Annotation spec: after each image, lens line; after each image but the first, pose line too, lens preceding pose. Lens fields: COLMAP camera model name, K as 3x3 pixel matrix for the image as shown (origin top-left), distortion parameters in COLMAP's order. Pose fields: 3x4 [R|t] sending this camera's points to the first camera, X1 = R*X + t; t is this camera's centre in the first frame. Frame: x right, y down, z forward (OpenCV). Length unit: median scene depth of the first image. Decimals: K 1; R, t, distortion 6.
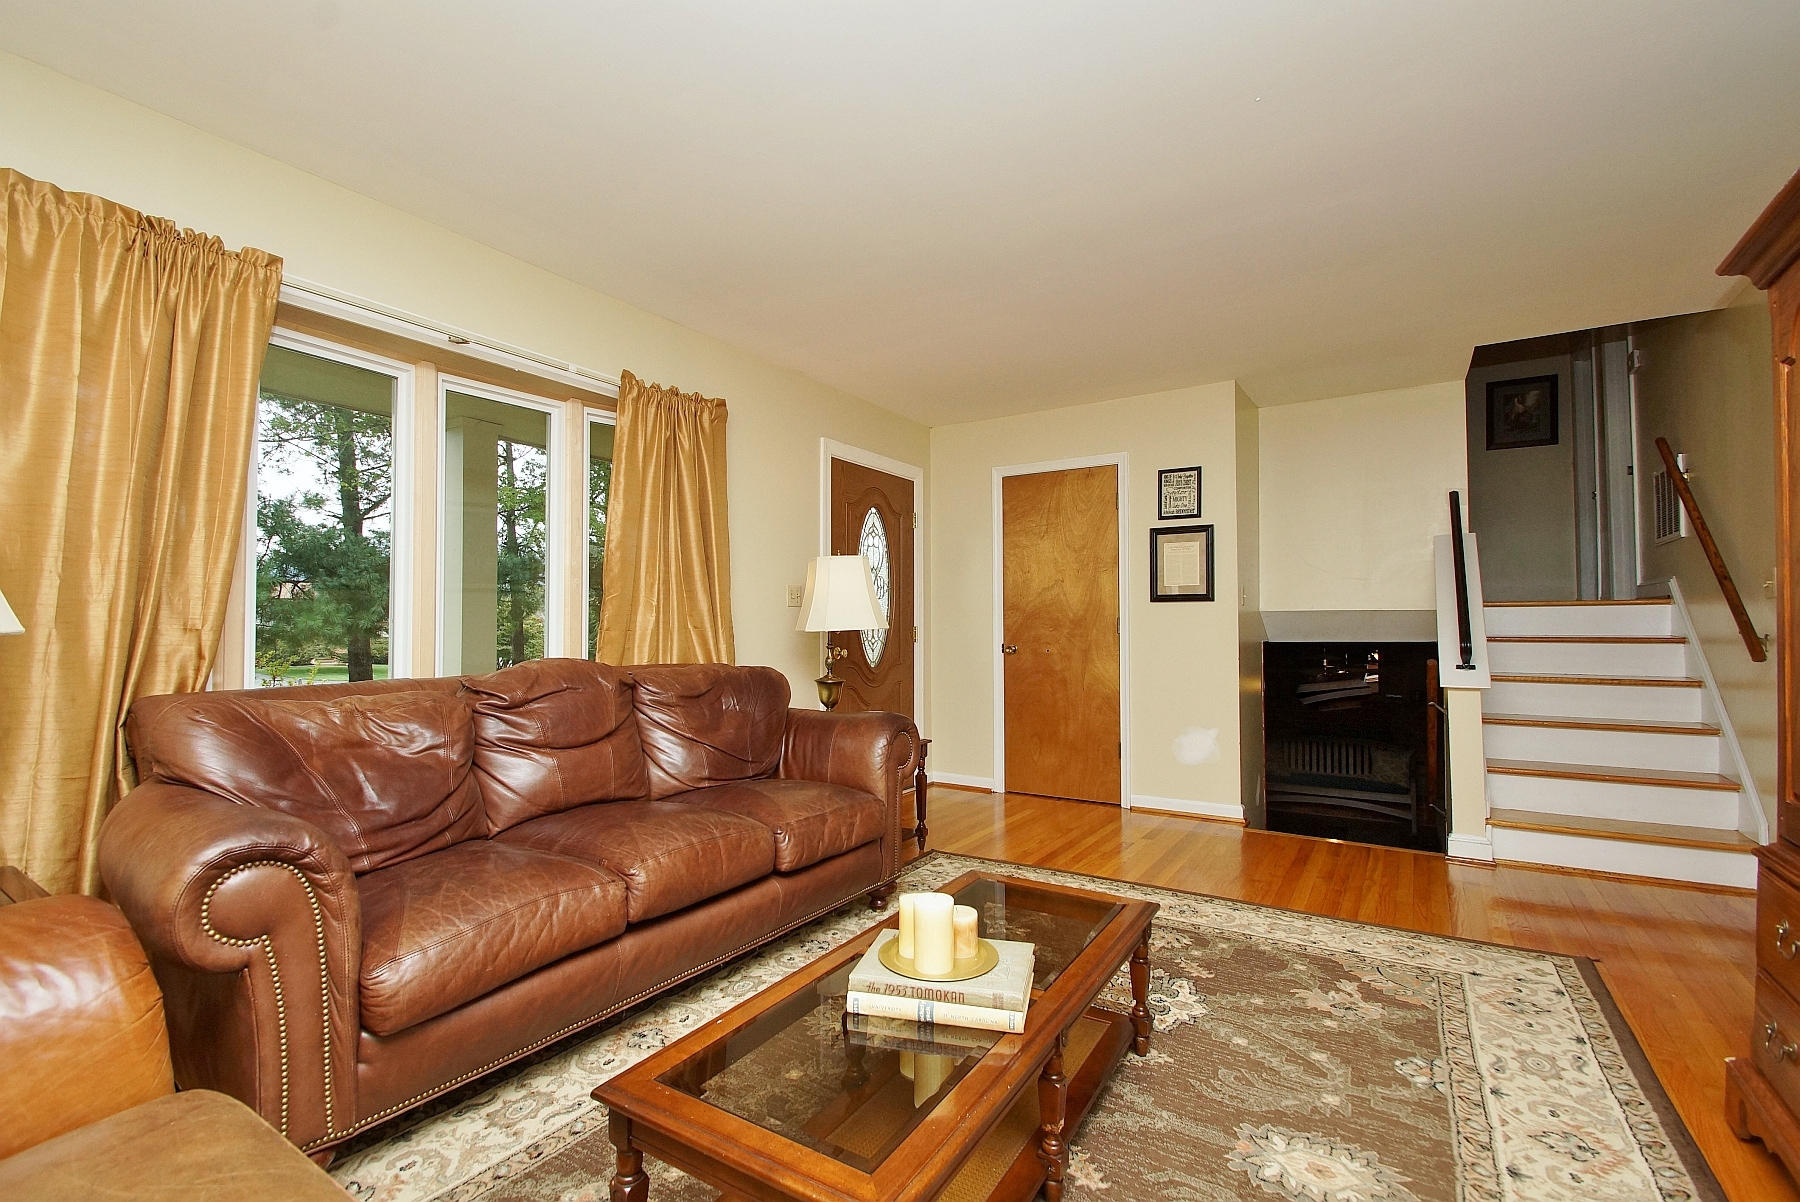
lens RADIAL K [[797.7, 0, 889.8], [0, 797.7, 612.1], [0, 0, 1]] dist [0.009881, -0.014094]
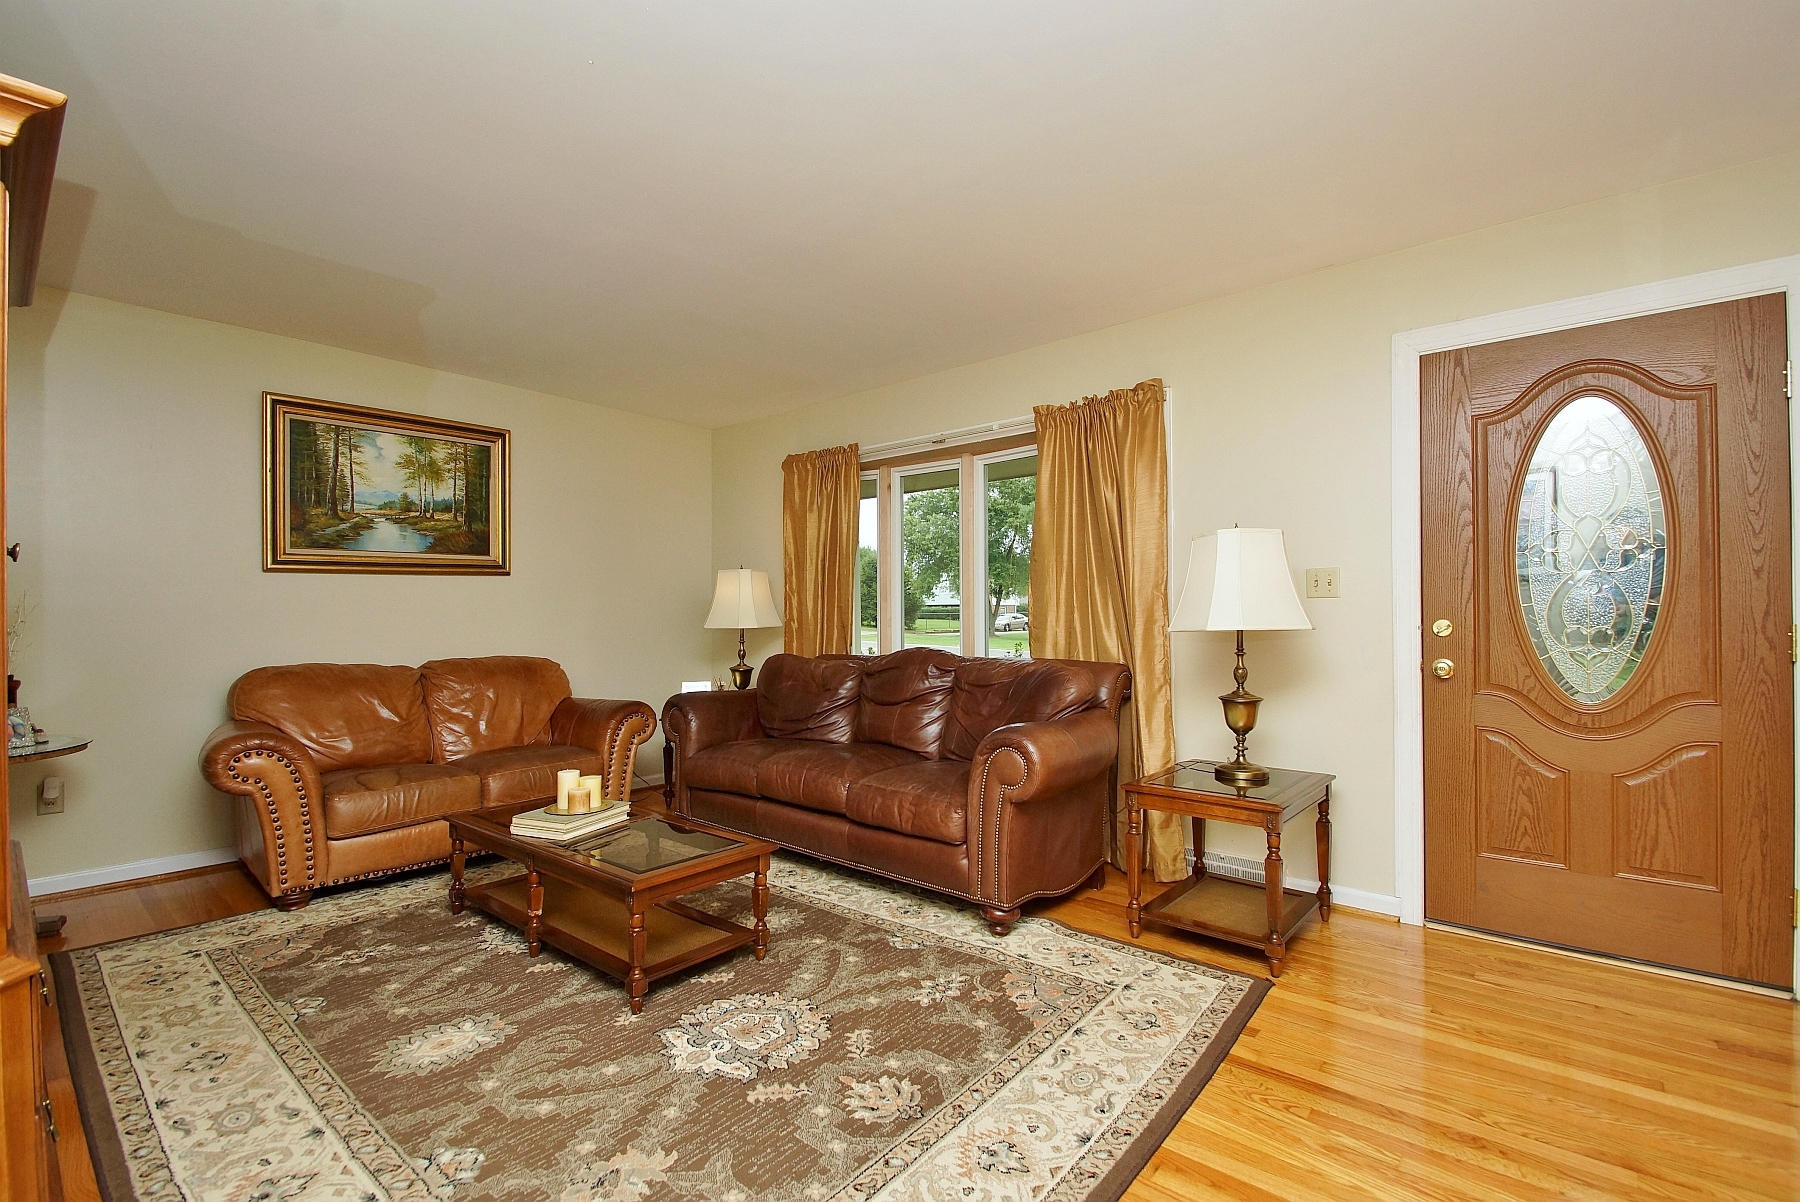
lens RADIAL K [[797.7, 0, 890.6], [0, 797.7, 608.3], [0, 0, 1]] dist [0.009881, -0.014094]
pose [[-0.134804, -0.011785, -0.990802, 0.731680], [0.022803, 0.999628, -0.014993, 0.005796], [0.990610, -0.024614, -0.134485, 0.802618]]
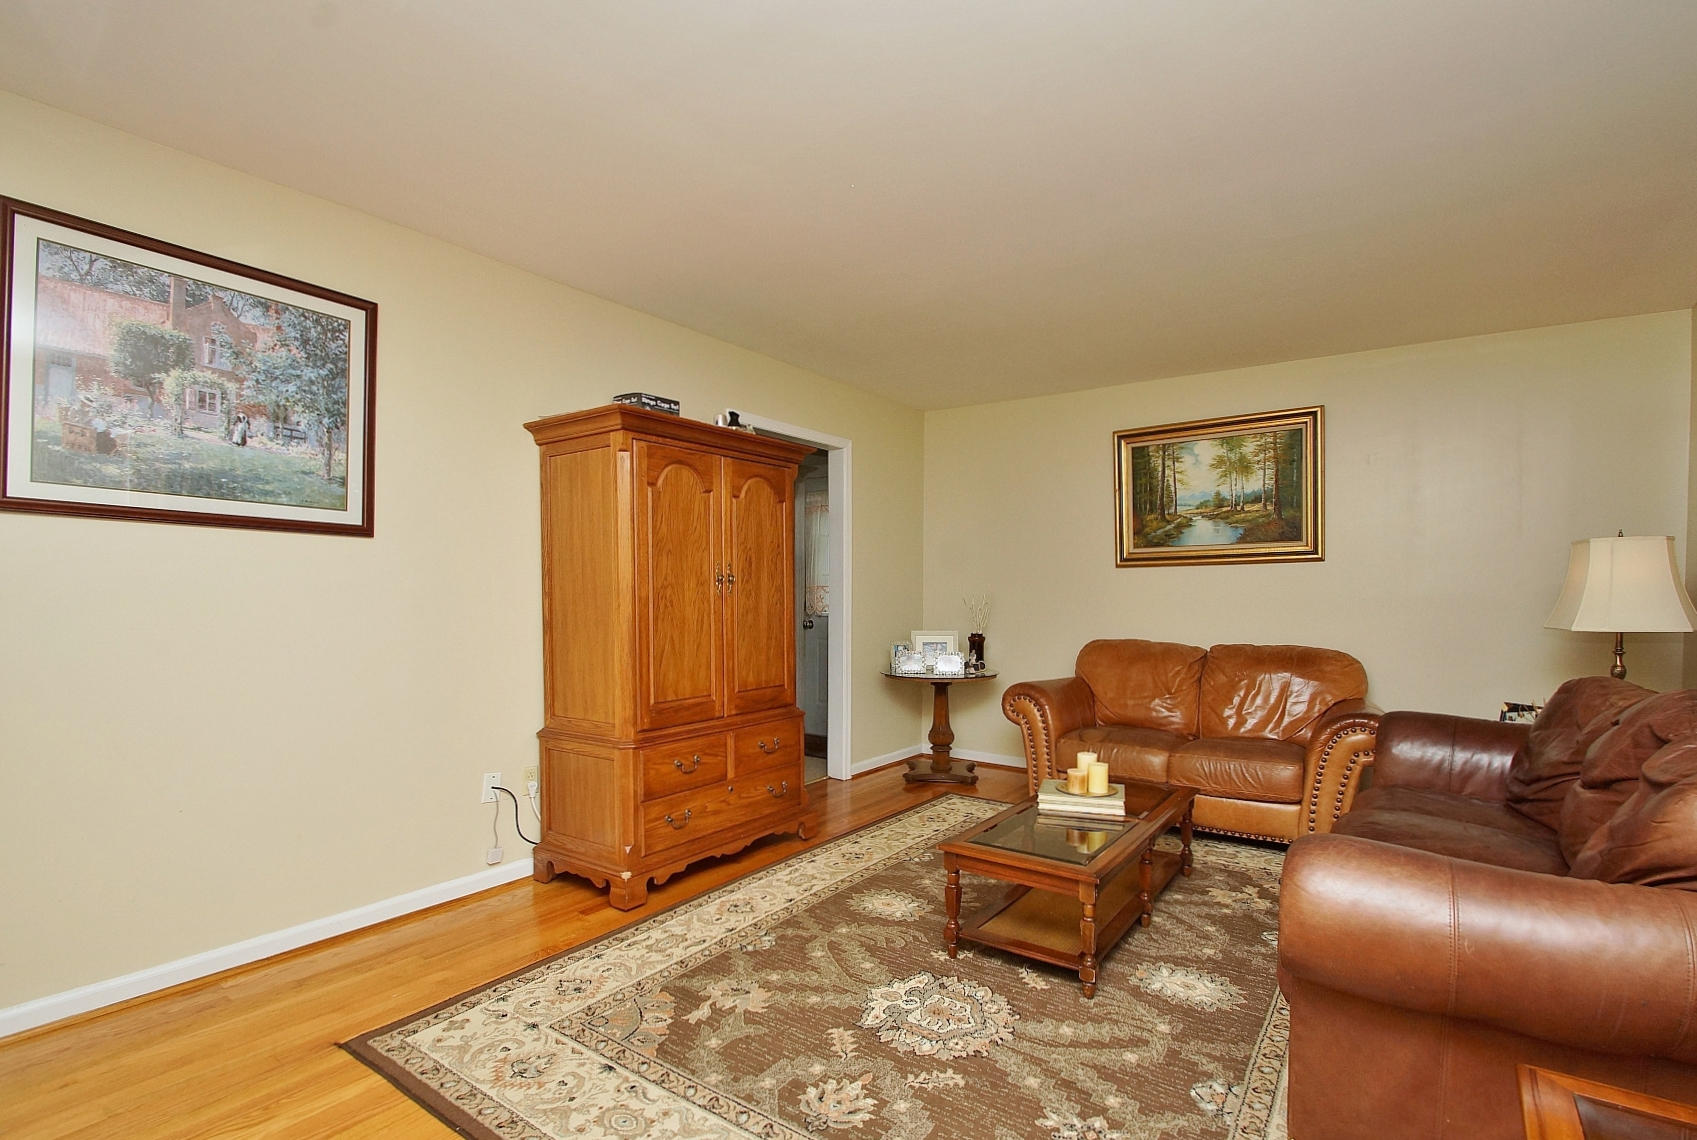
lens RADIAL K [[793.0, 0, 884.8], [0, 793.0, 605.0], [0, 0, 1]] dist [0.003898, 0.000114]
pose [[-0.999707, -0.005387, 0.023611, 0.210345], [-0.005362, 0.999985, 0.001115, -0.010249], [-0.023617, 0.000988, -0.999721, 1.210876]]
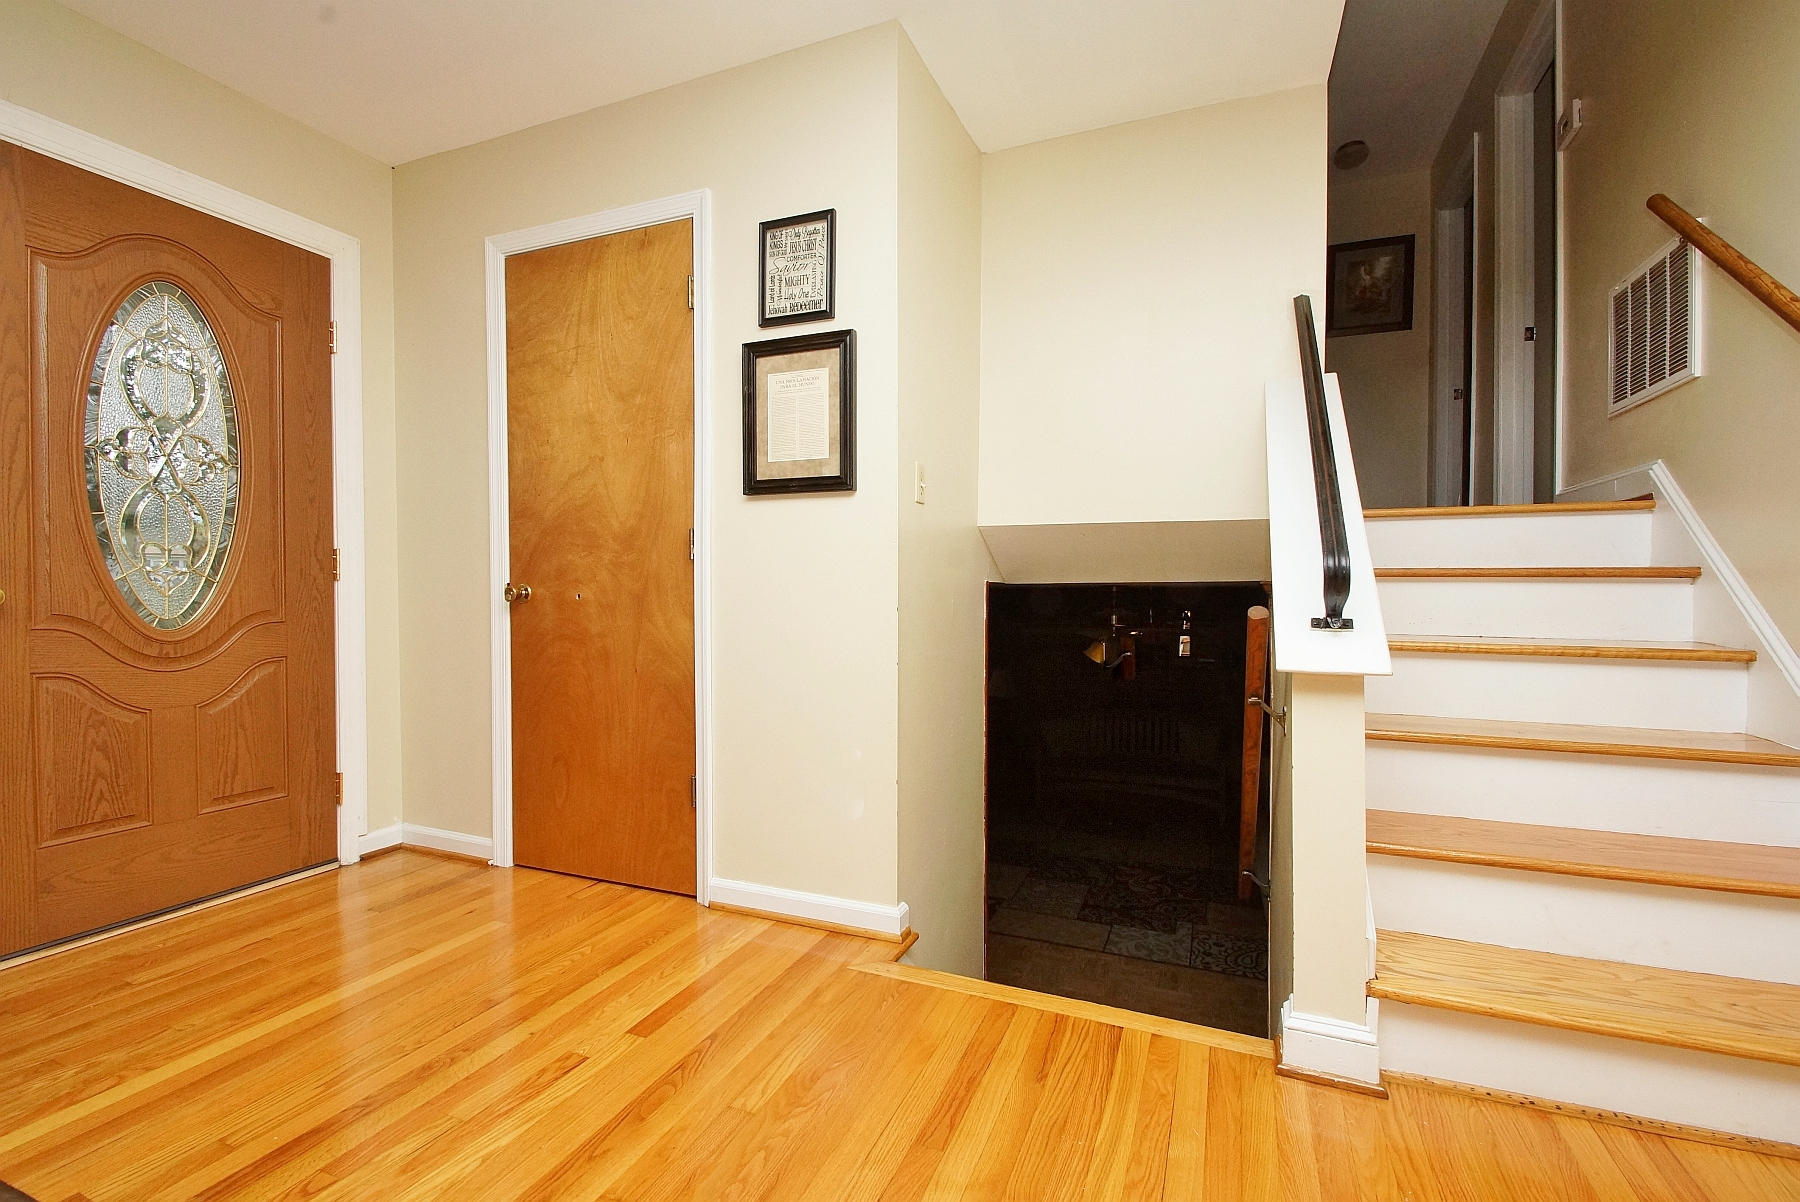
lens RADIAL K [[797.7, 0, 890.8], [0, 797.7, 611.1], [0, 0, 1]] dist [0.009881, -0.014094]
pose [[0.984108, -0.000575, 0.177571, 0.404862], [-0.007877, 0.998869, 0.046886, 0.043279], [-0.177397, -0.047540, 0.982990, 0.610996]]
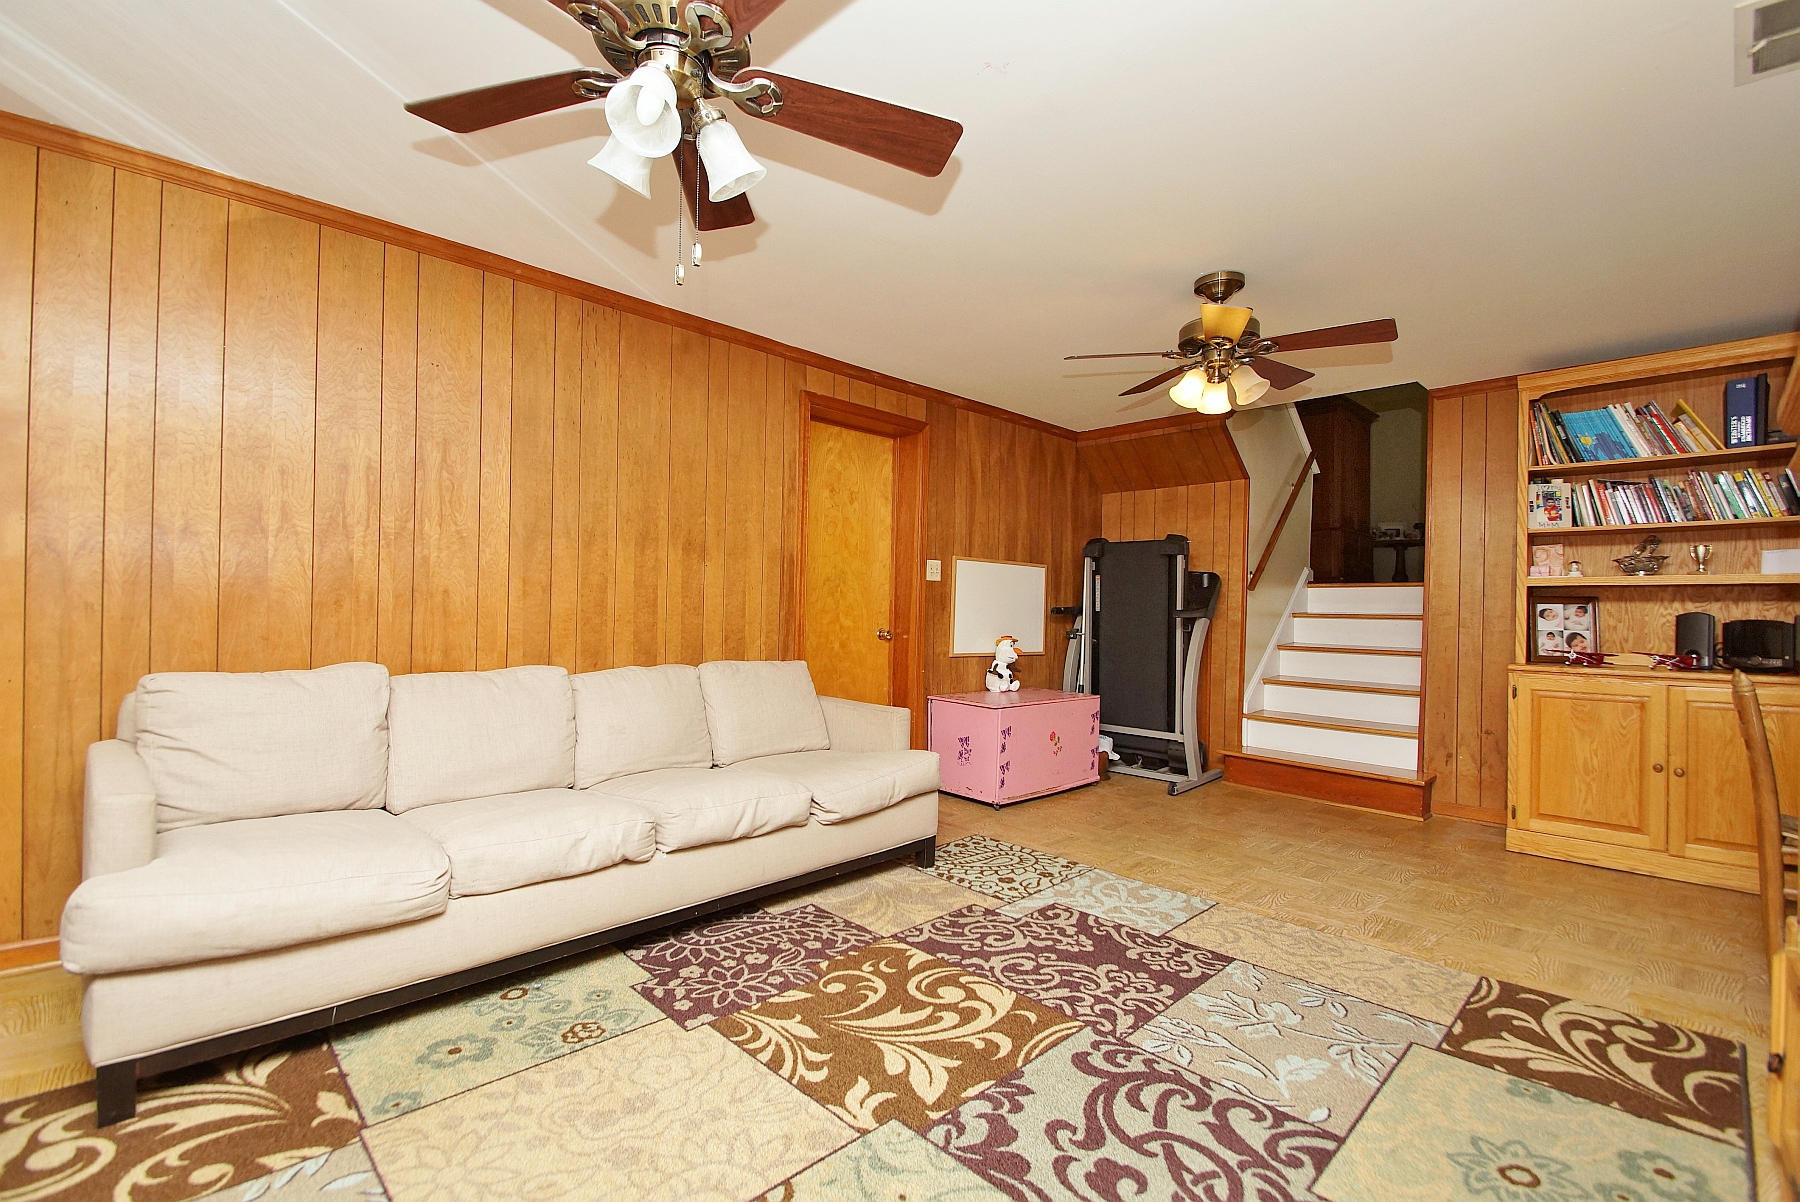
lens RADIAL K [[797.7, 0, 885.7], [0, 797.7, 614.3], [0, 0, 1]] dist [0.009881, -0.014094]
pose [[-0.973079, -0.016522, 0.229879, 1.116676], [-0.021403, 0.999595, -0.018753, 0.403679], [-0.229476, -0.023169, -0.973038, 2.626123]]
